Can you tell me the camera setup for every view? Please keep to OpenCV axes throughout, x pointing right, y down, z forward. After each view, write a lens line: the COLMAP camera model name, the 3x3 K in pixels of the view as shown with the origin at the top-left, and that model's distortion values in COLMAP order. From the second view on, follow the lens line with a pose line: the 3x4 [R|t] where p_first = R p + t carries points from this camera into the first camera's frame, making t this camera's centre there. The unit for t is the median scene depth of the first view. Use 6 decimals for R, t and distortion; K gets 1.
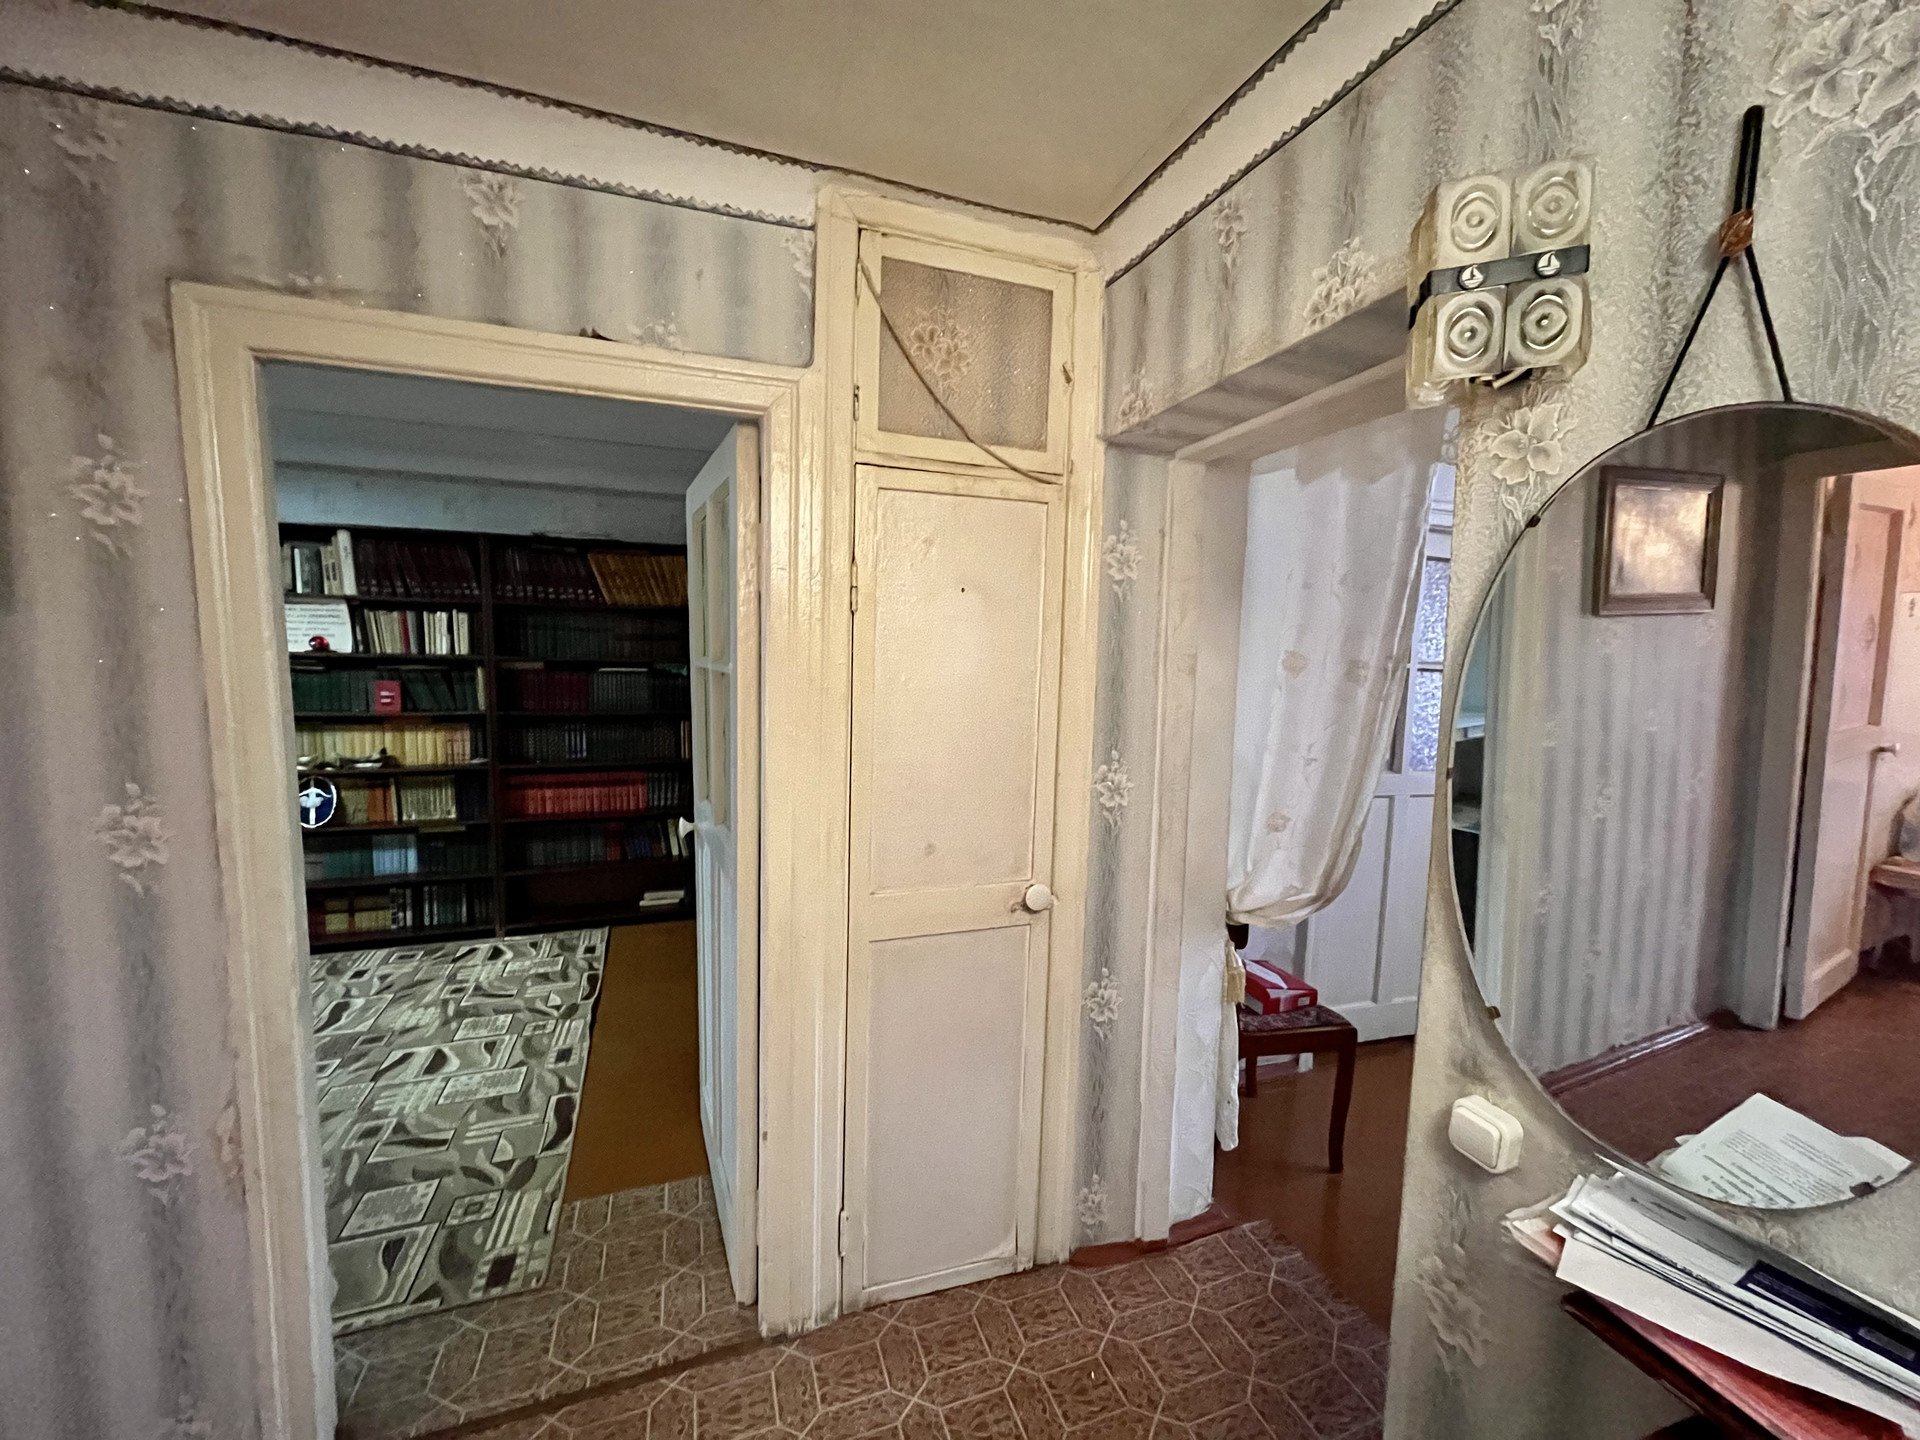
lens RADIAL K [[770.2, 0, 952.2], [0, 770.2, 727.5], [0, 0, 1]] dist [-0.003026, 0.001010]
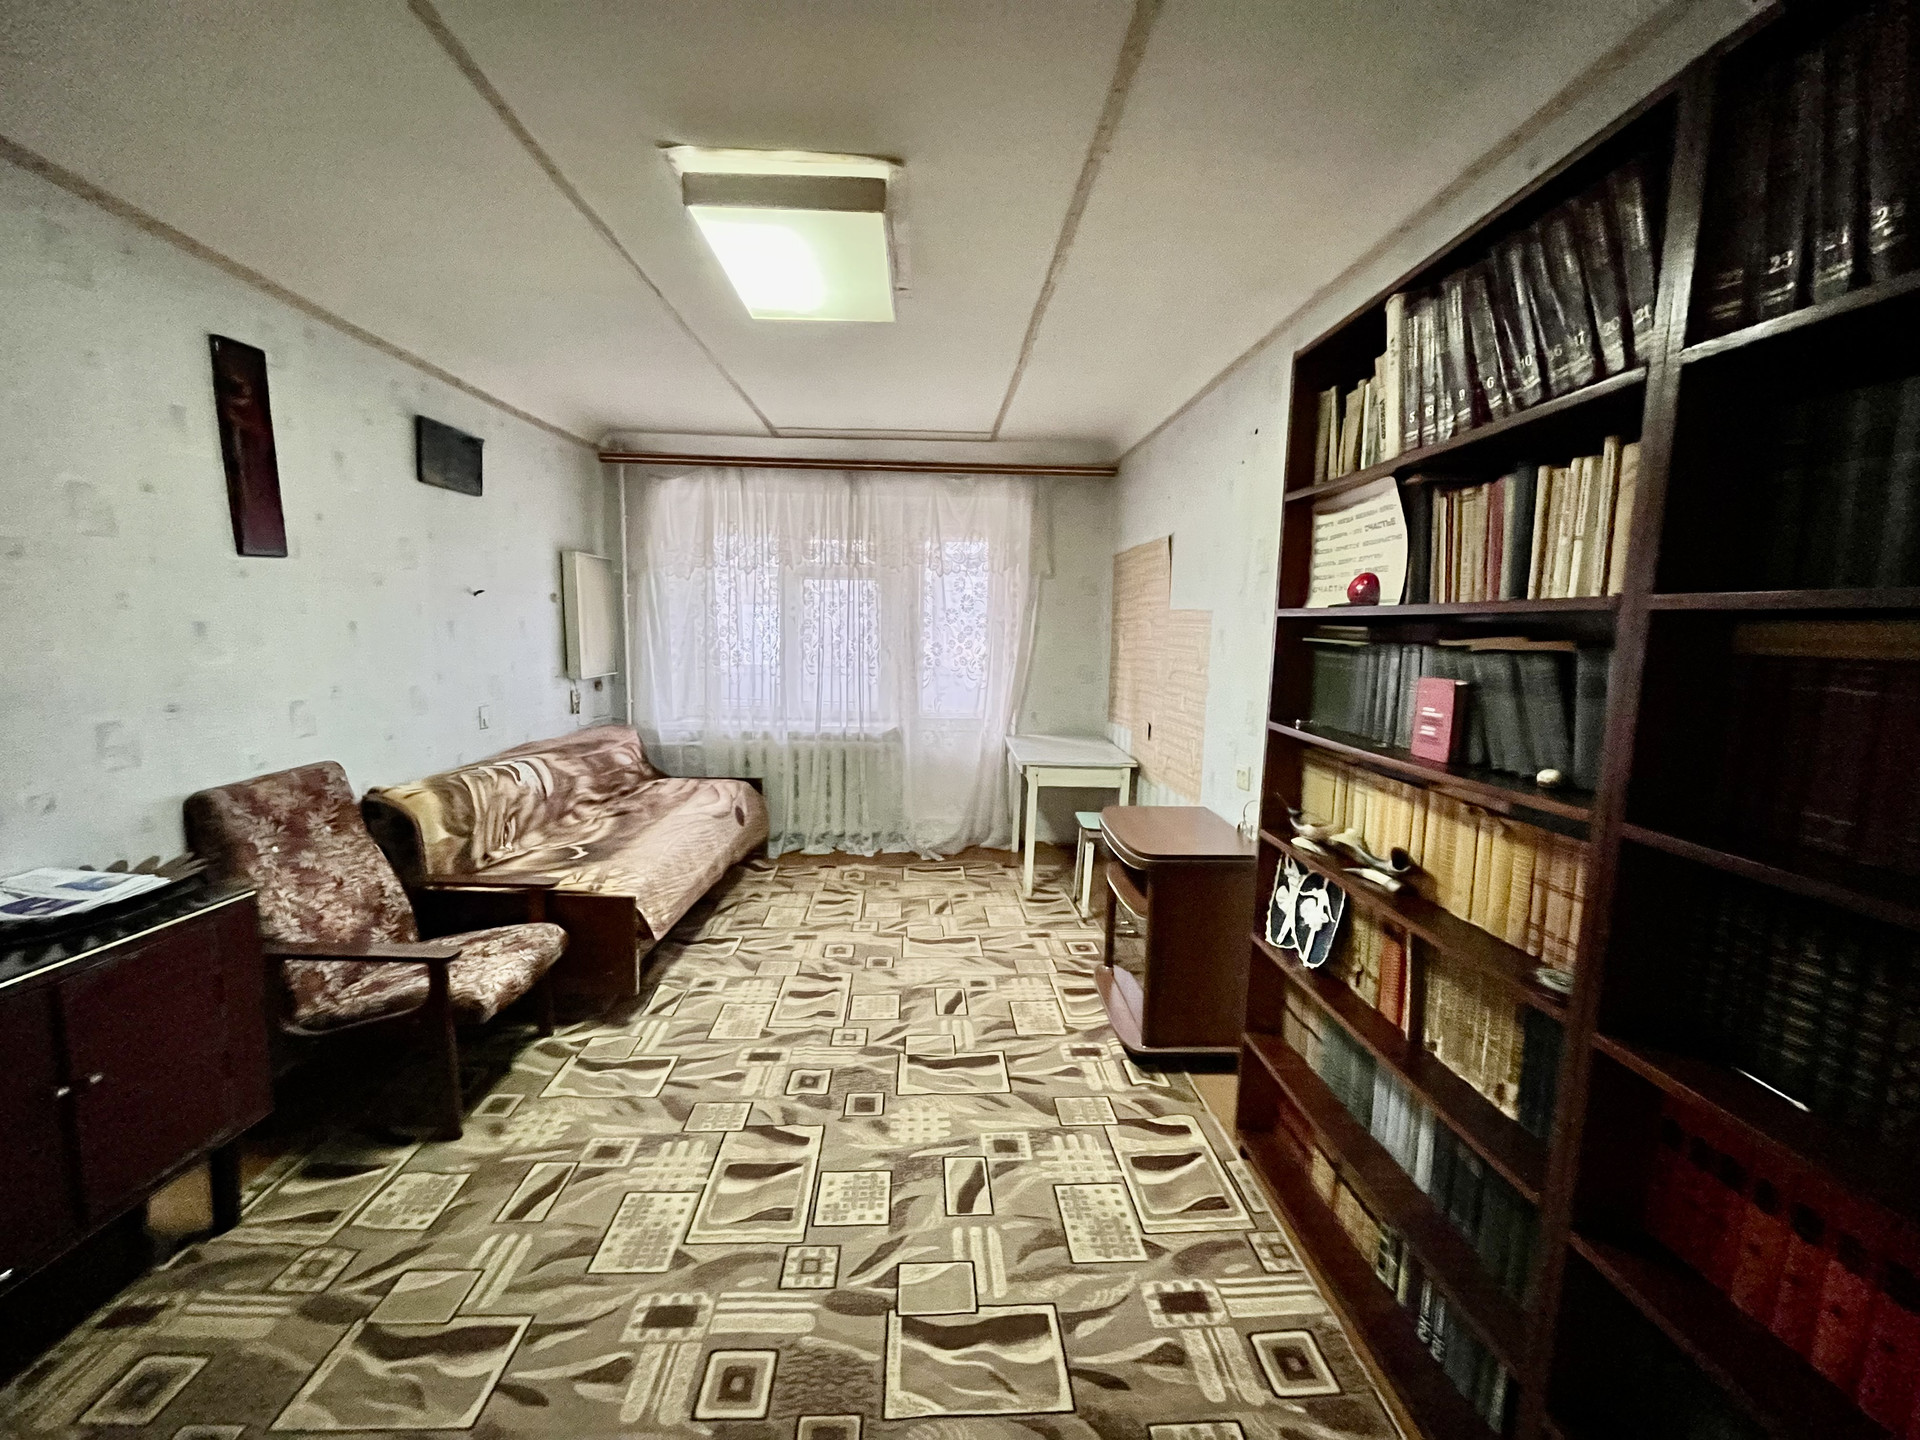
lens RADIAL K [[770.2, 0, 957.0], [0, 770.2, 730.7], [0, 0, 1]] dist [-0.003026, 0.001010]
pose [[-0.302271, 0.095818, -0.948394, -0.315550], [-0.118819, 0.983388, 0.137223, -0.061232], [0.945788, 0.154166, -0.285864, 0.919417]]
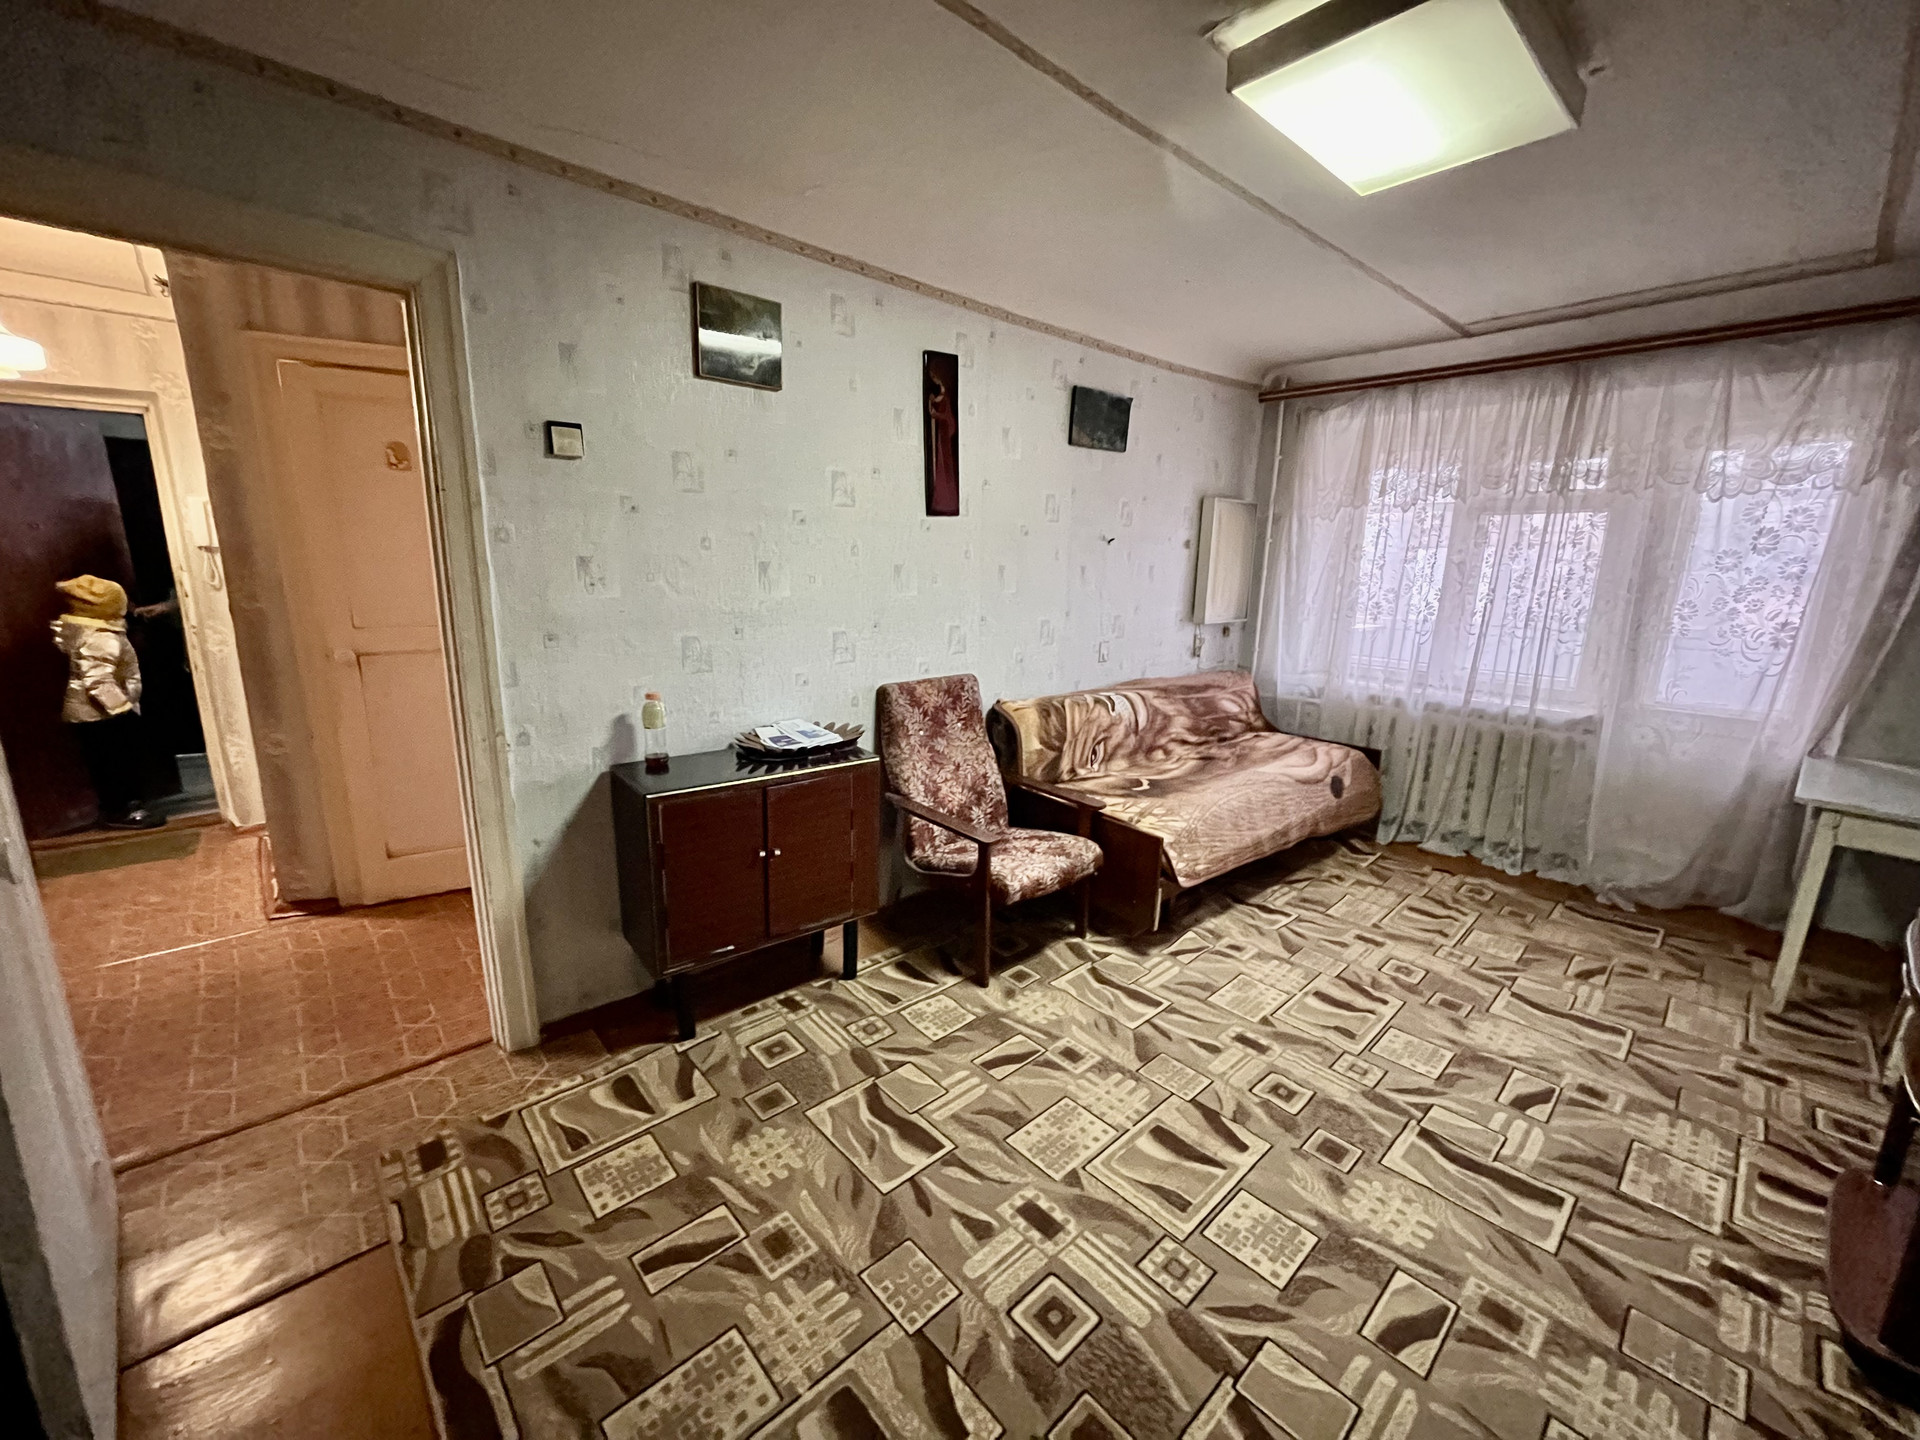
lens RADIAL K [[770.2, 0, 958.8], [0, 770.2, 730.7], [0, 0, 1]] dist [-0.003026, 0.001010]
pose [[-0.923624, 0.036712, -0.381538, -0.433498], [-0.083509, 0.952218, 0.293781, -0.072261], [0.374092, 0.303205, -0.876426, 0.993522]]
